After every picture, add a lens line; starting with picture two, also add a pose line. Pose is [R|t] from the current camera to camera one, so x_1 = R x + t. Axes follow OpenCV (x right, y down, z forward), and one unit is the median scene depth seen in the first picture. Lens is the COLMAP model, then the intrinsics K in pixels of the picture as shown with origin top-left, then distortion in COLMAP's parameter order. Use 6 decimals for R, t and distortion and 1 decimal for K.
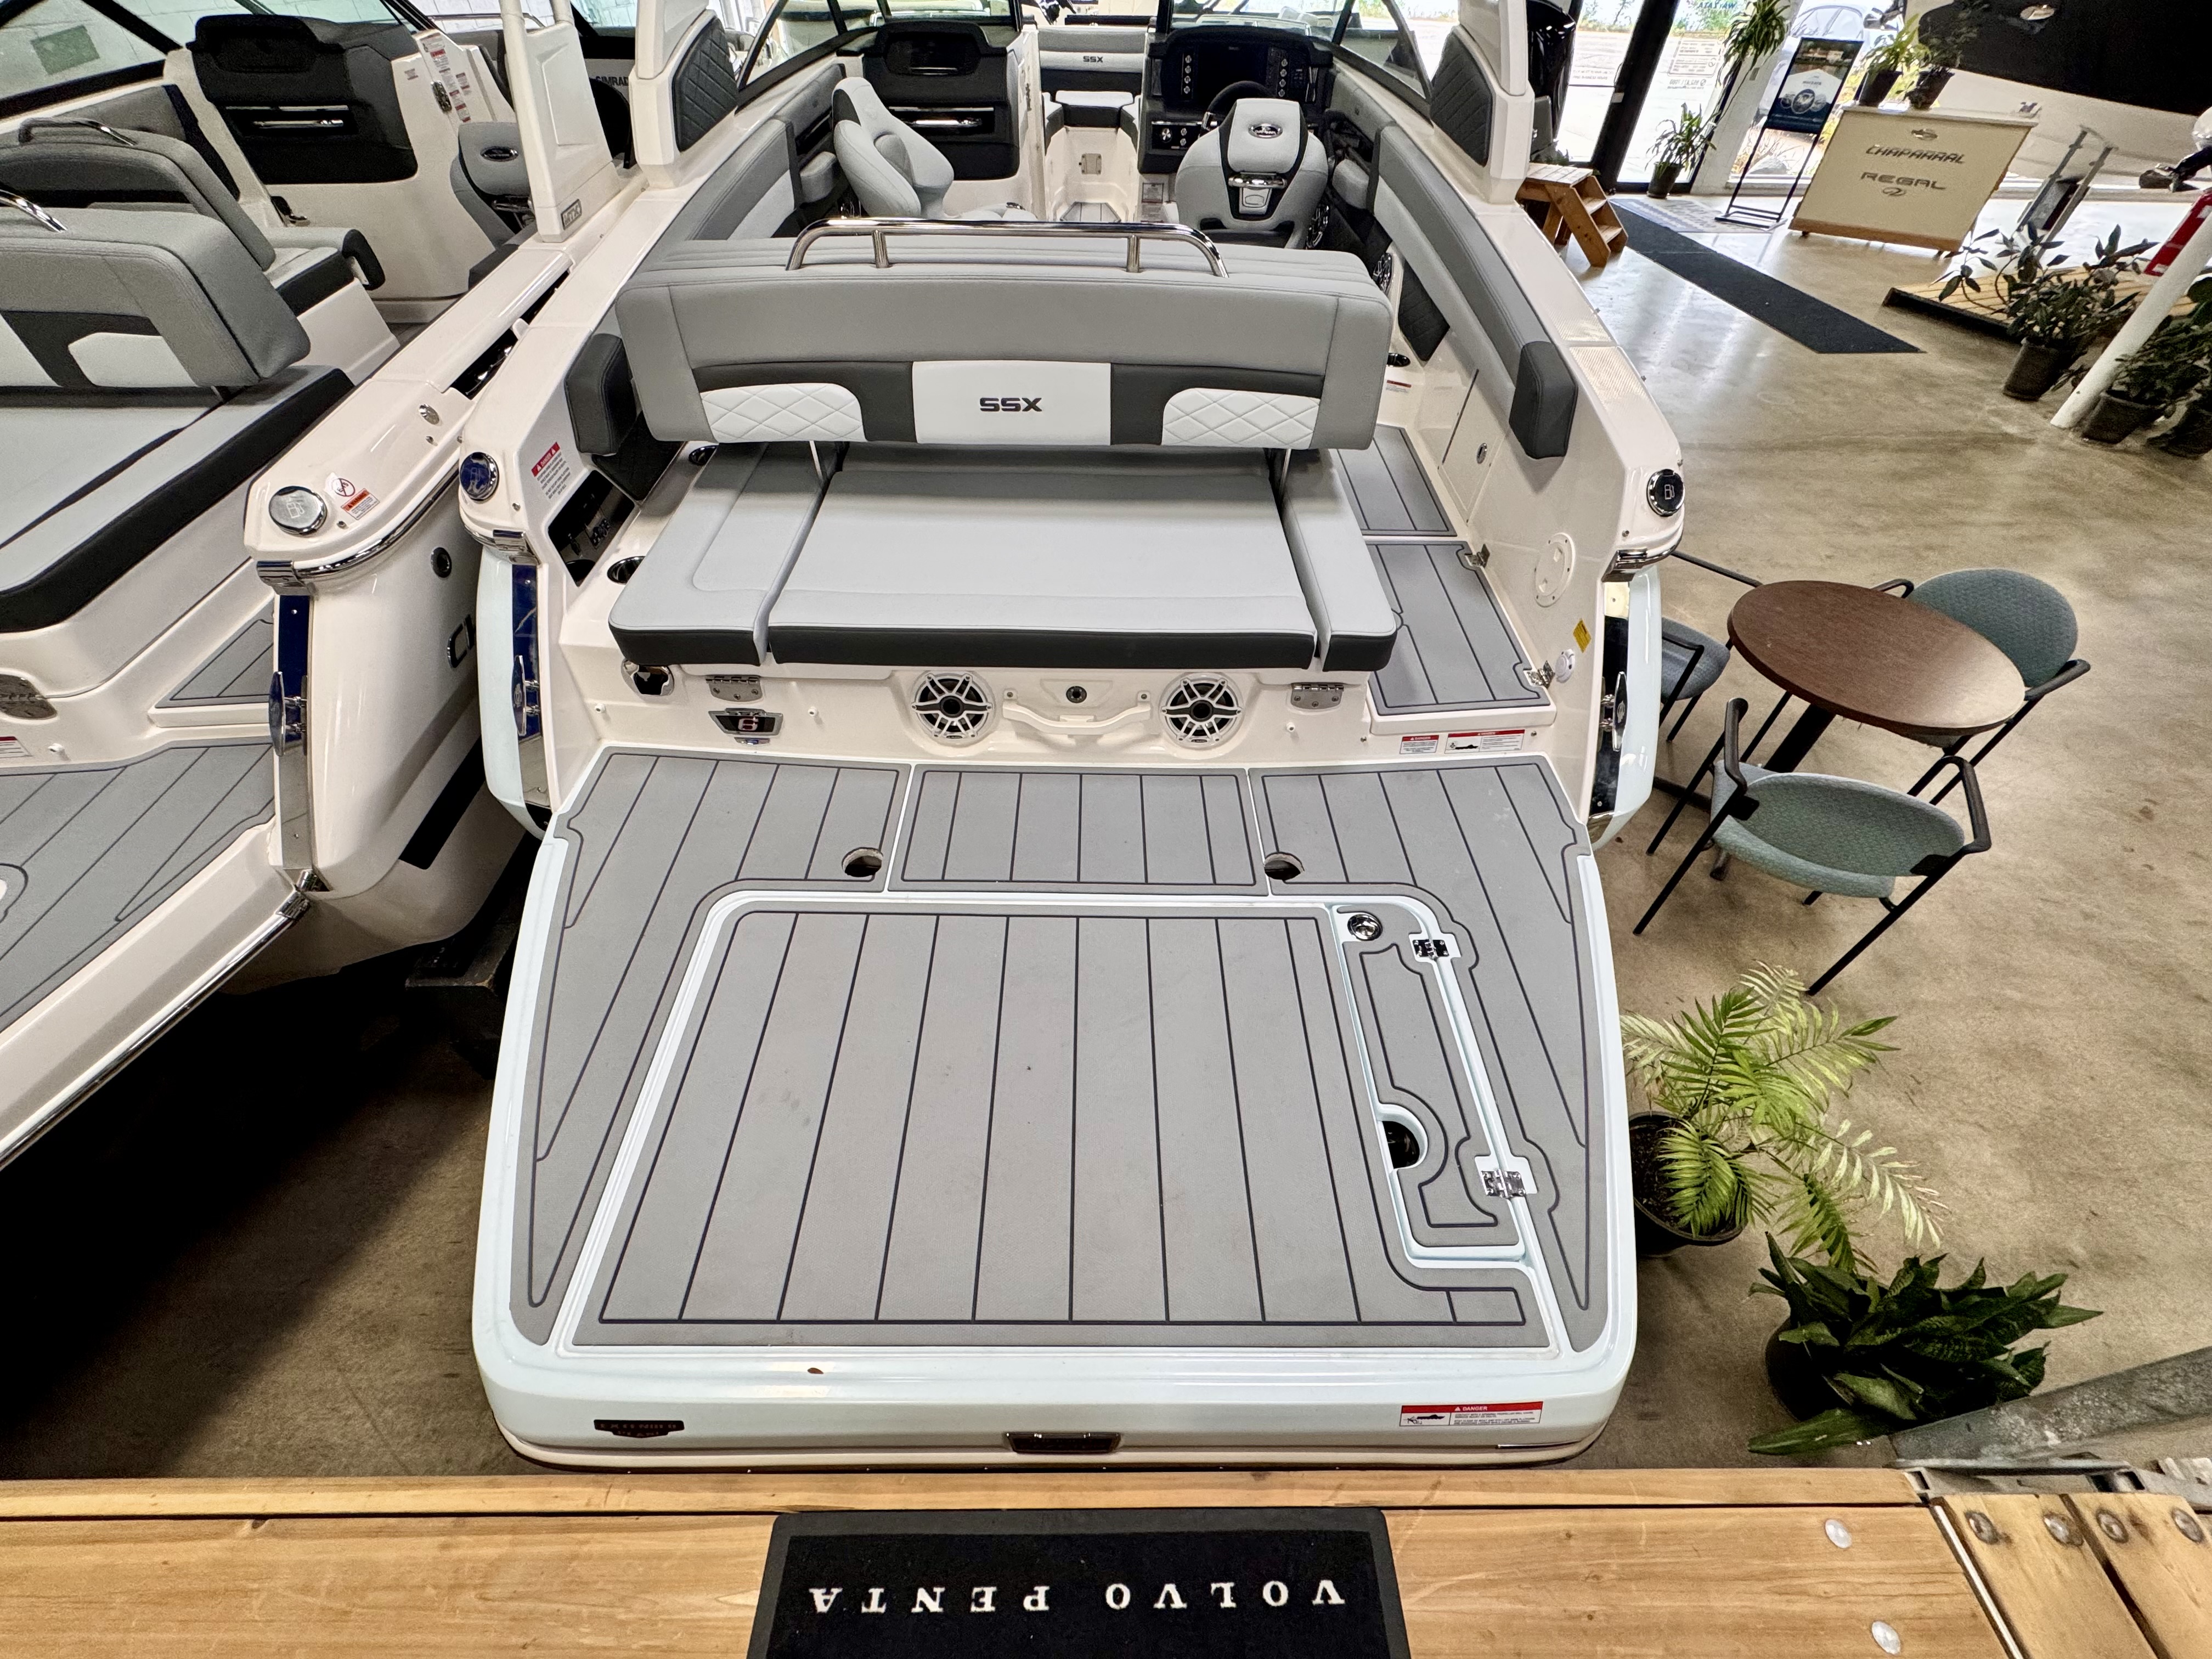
lens RADIAL K [[881.1, 0, 1105.7], [0, 881.1, 832.5], [0, 0, 1]] dist [-0.003300, 0.000394]
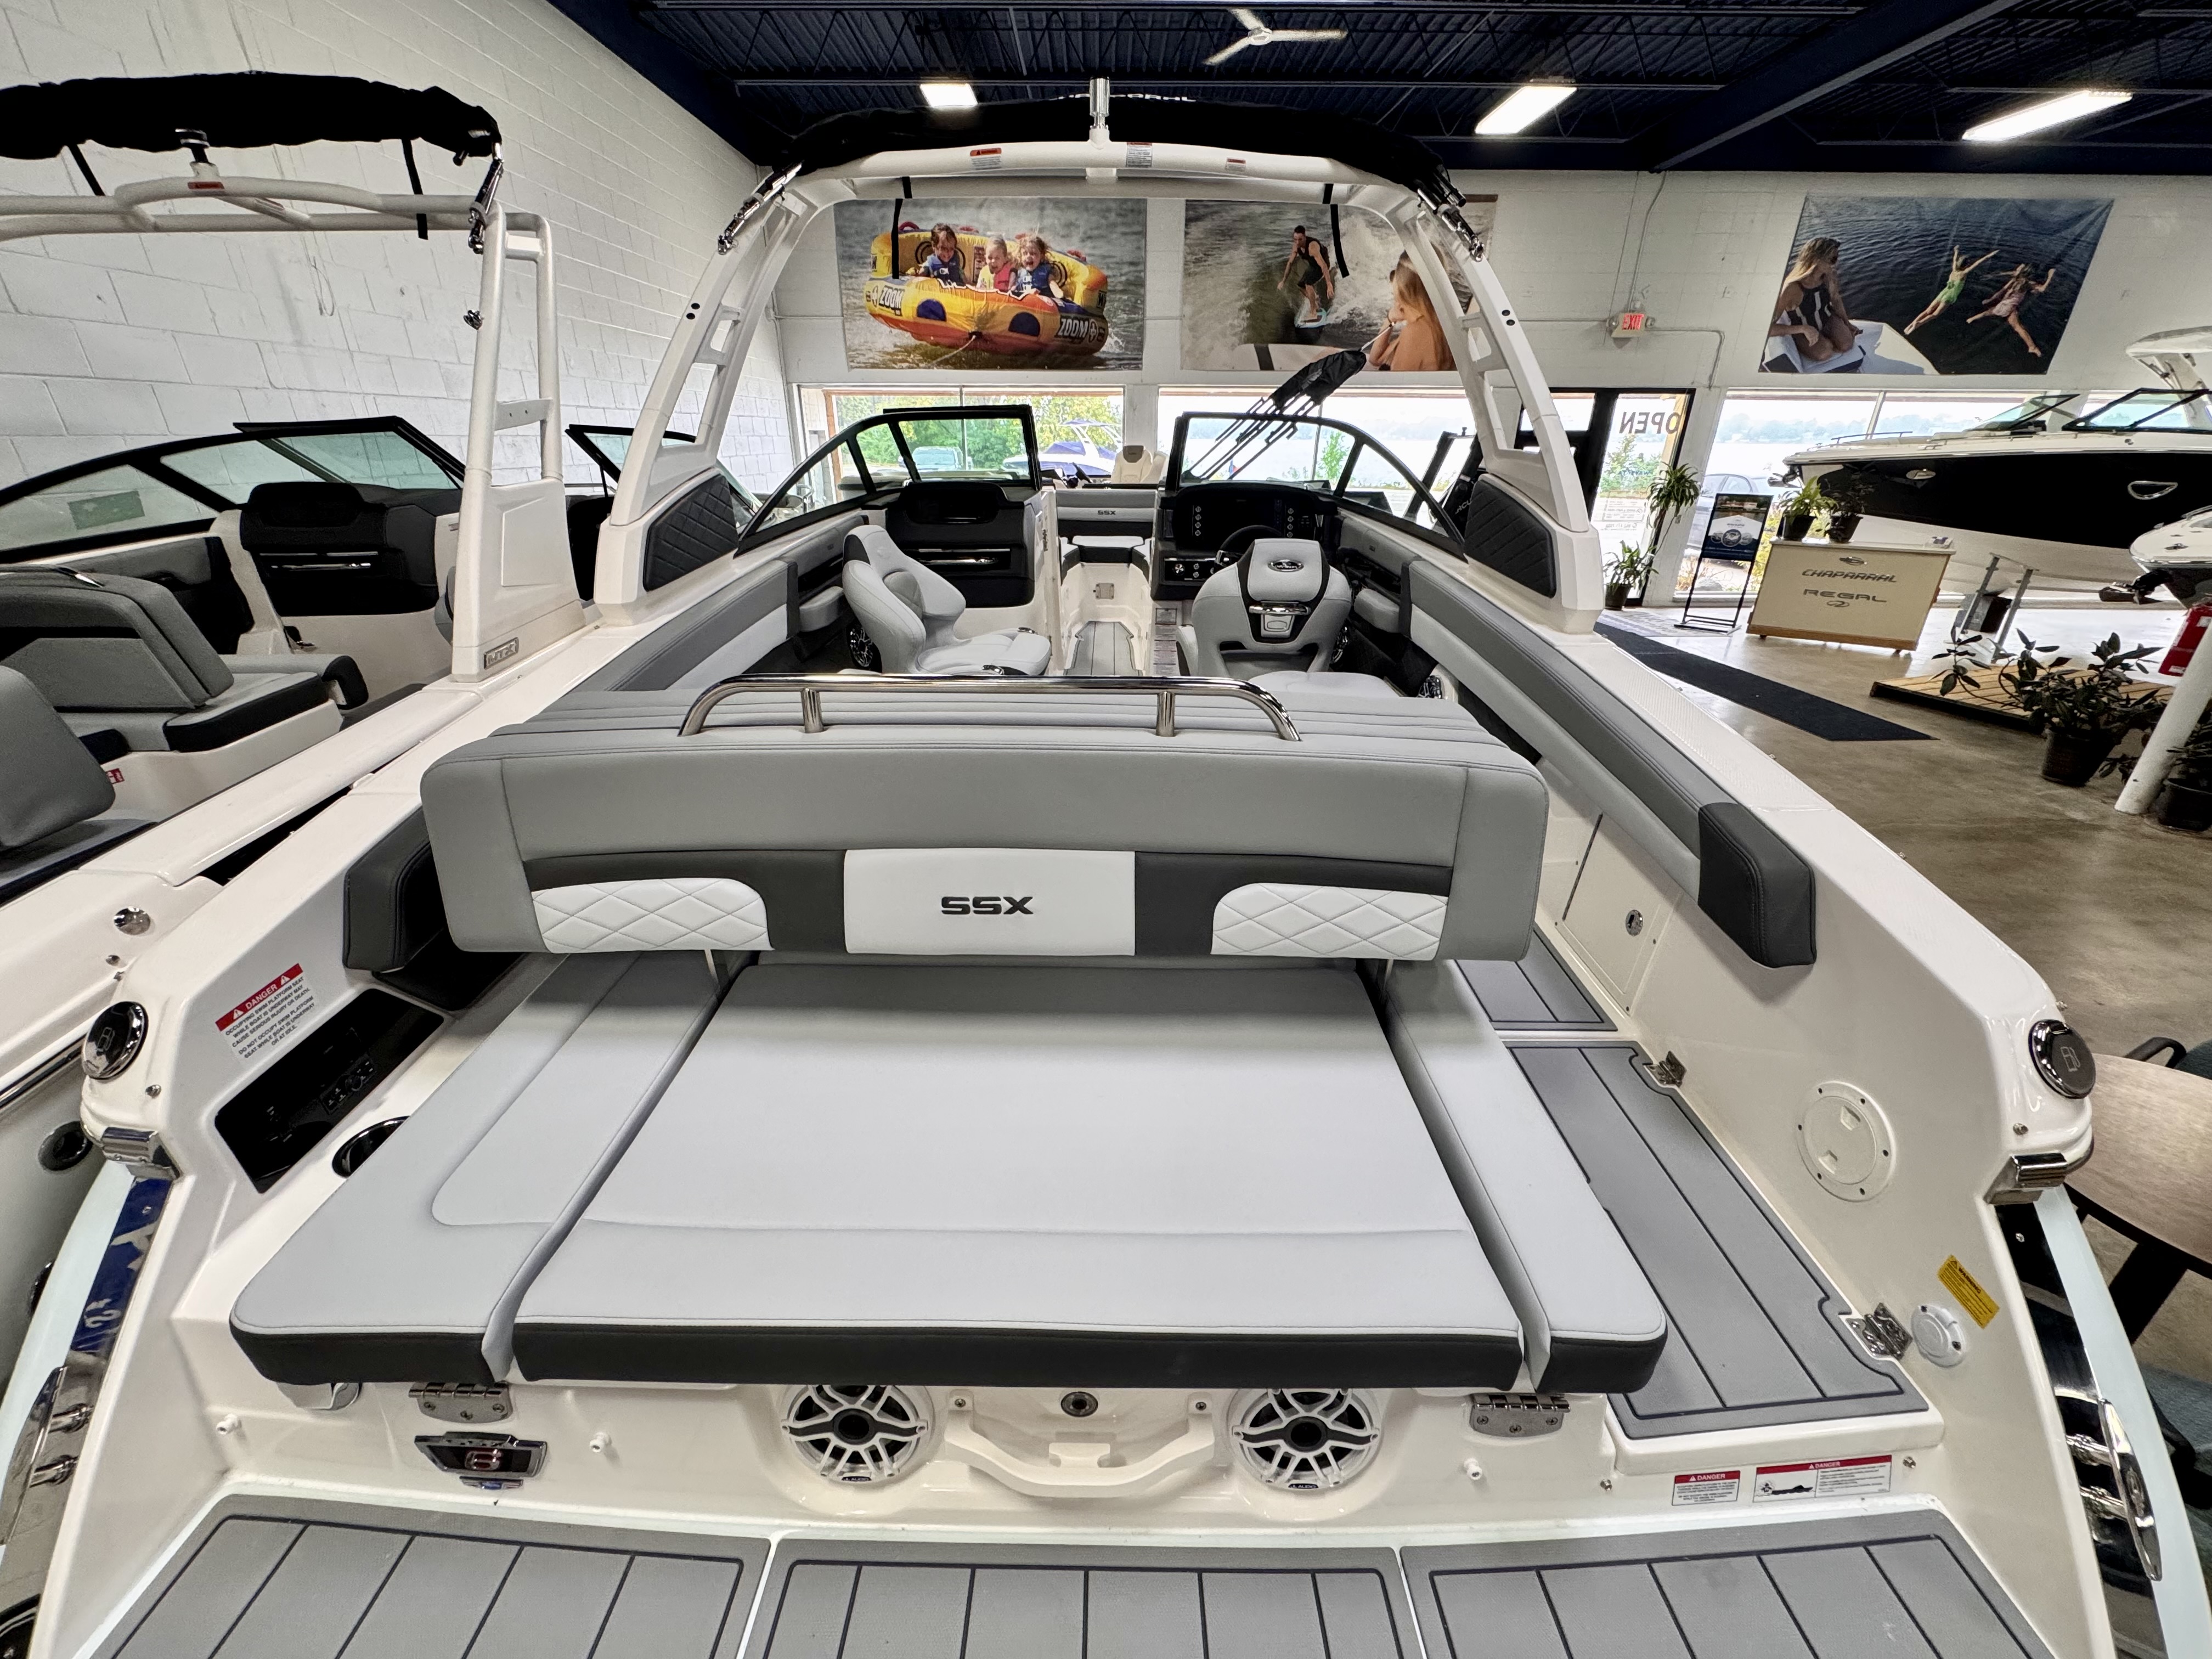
lens RADIAL K [[881.1, 0, 1103.6], [0, 881.1, 831.2], [0, 0, 1]] dist [-0.003300, 0.000394]
pose [[0.999877, -0.003403, -0.015287, -0.004568], [-0.002494, 0.929053, -0.369937, -0.163731], [0.015462, 0.369930, 0.928931, 0.200398]]
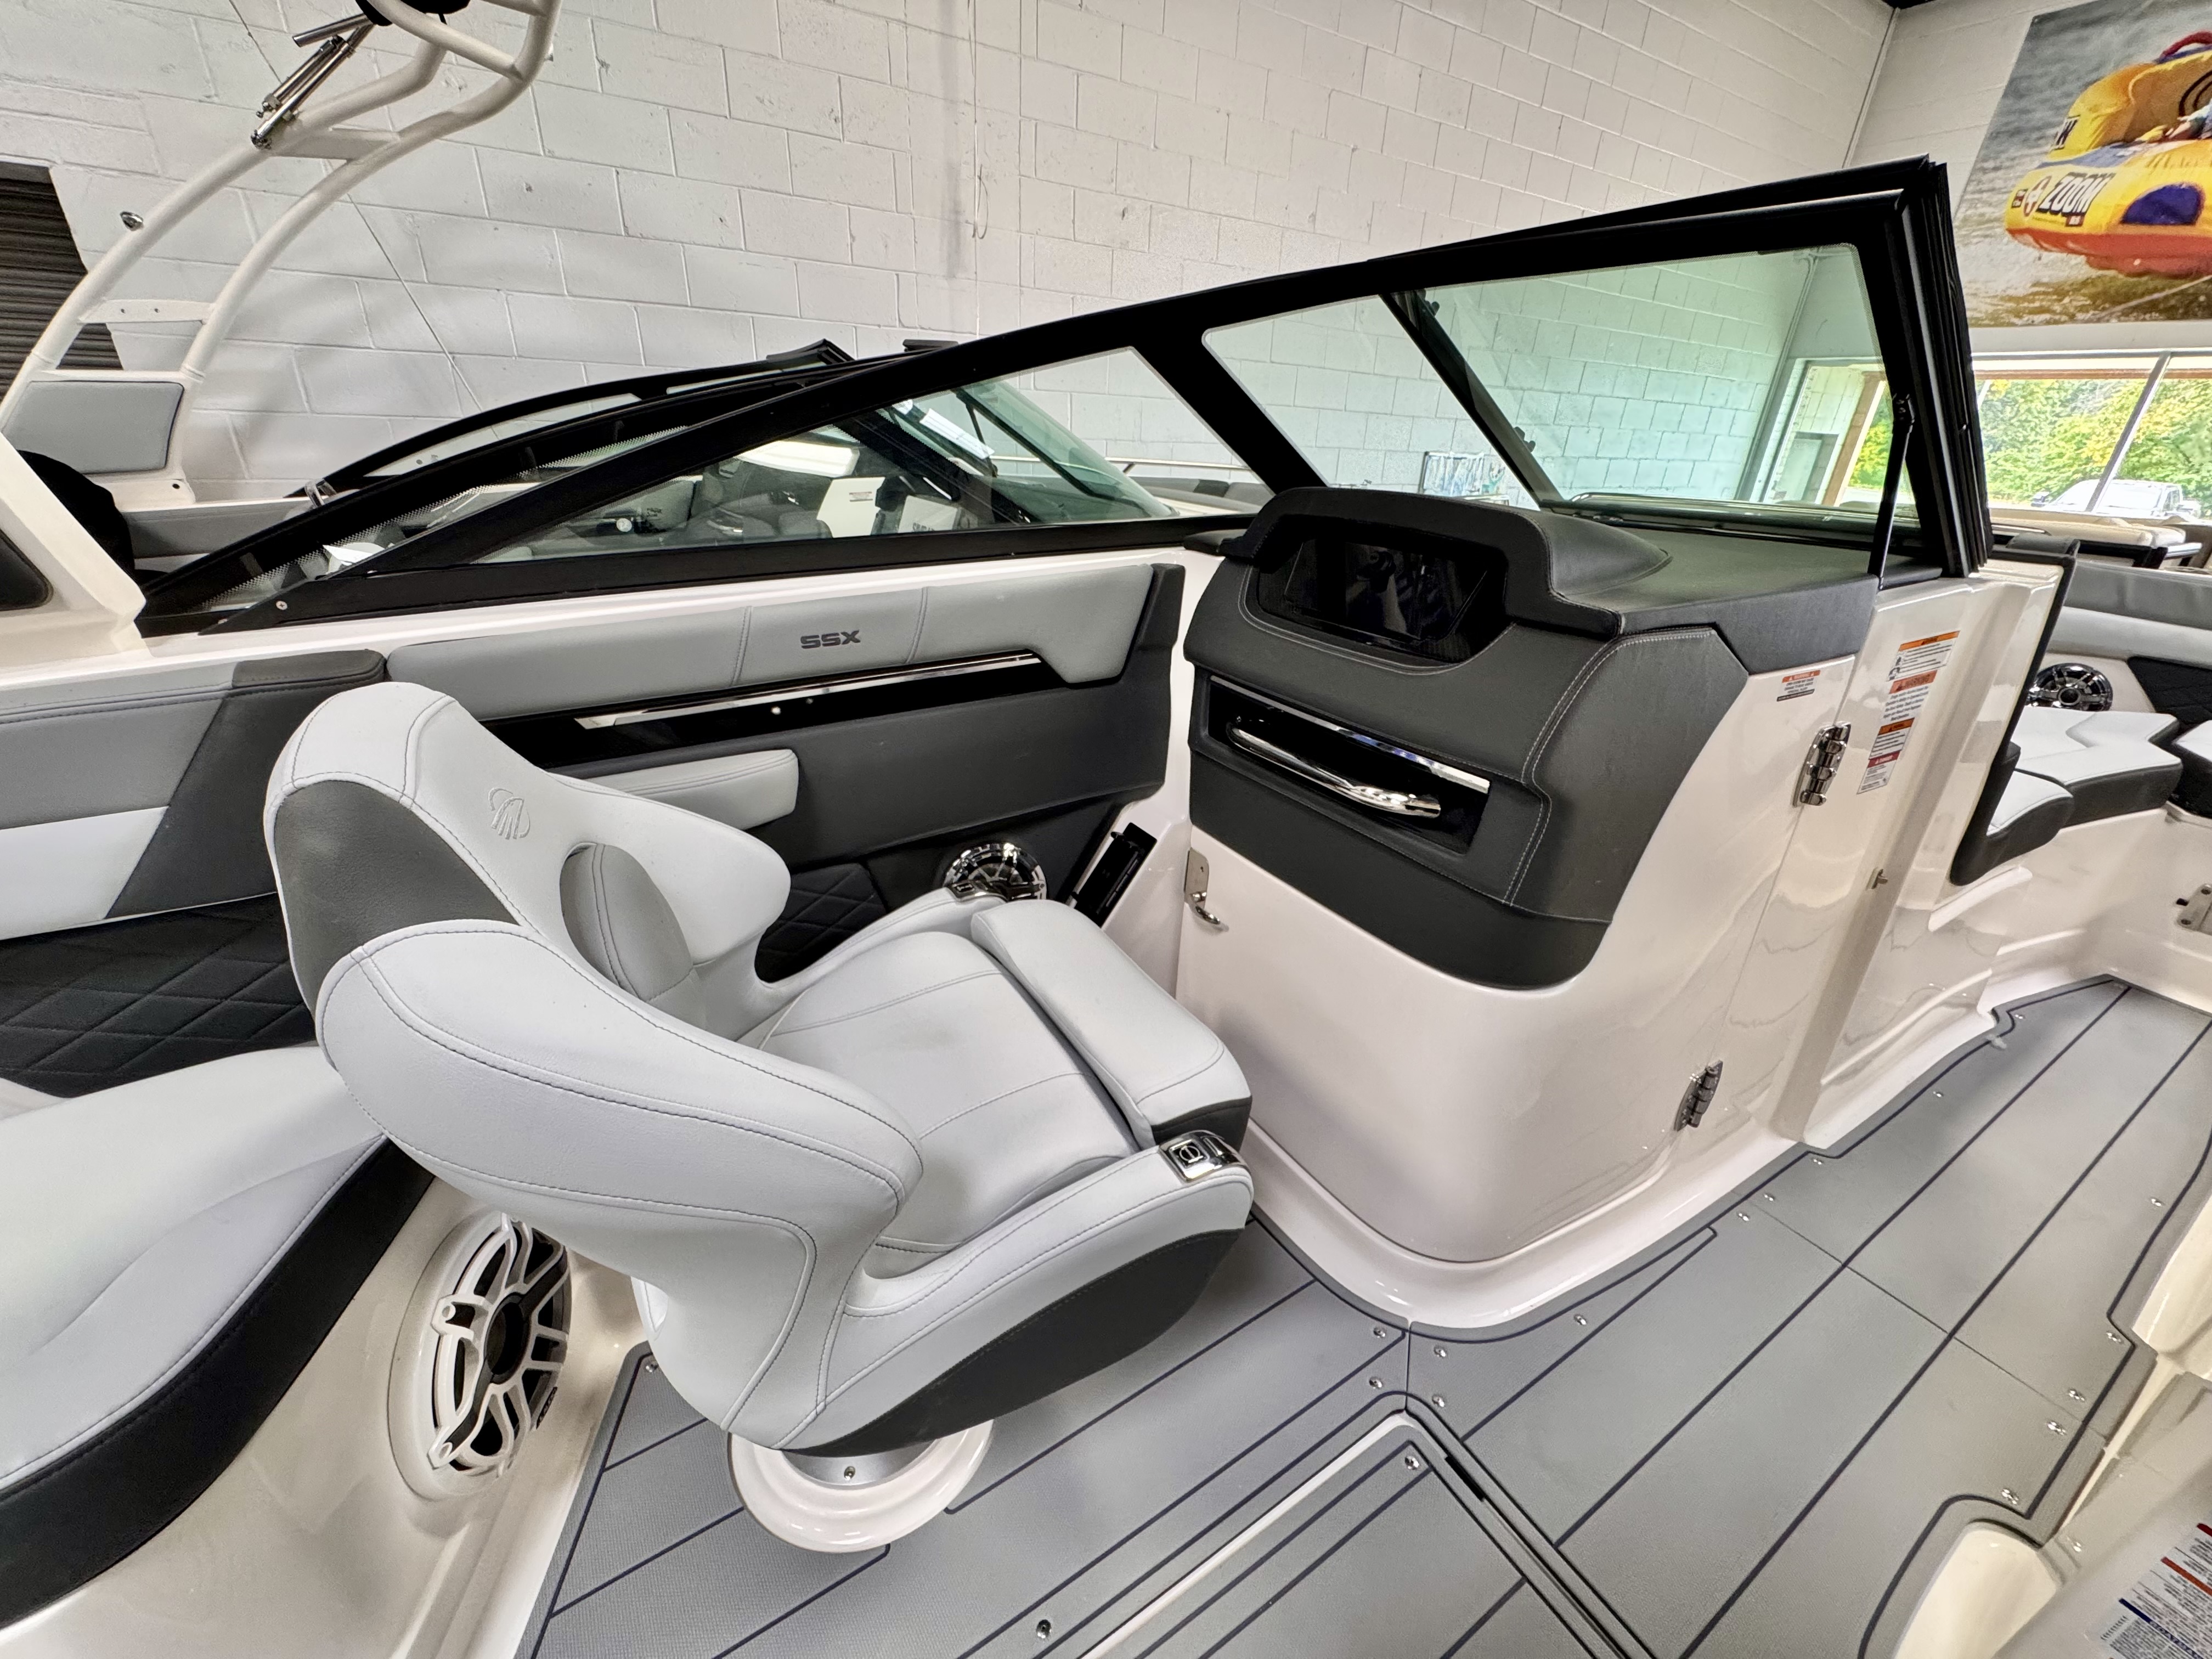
lens RADIAL K [[881.1, 0, 1103.9], [0, 881.1, 829.8], [0, 0, 1]] dist [-0.003300, 0.000394]
pose [[0.512759, 0.371495, -0.773996, 0.016132], [-0.641070, 0.765336, -0.057360, -0.860878], [0.571058, 0.525597, 0.630587, 0.927065]]
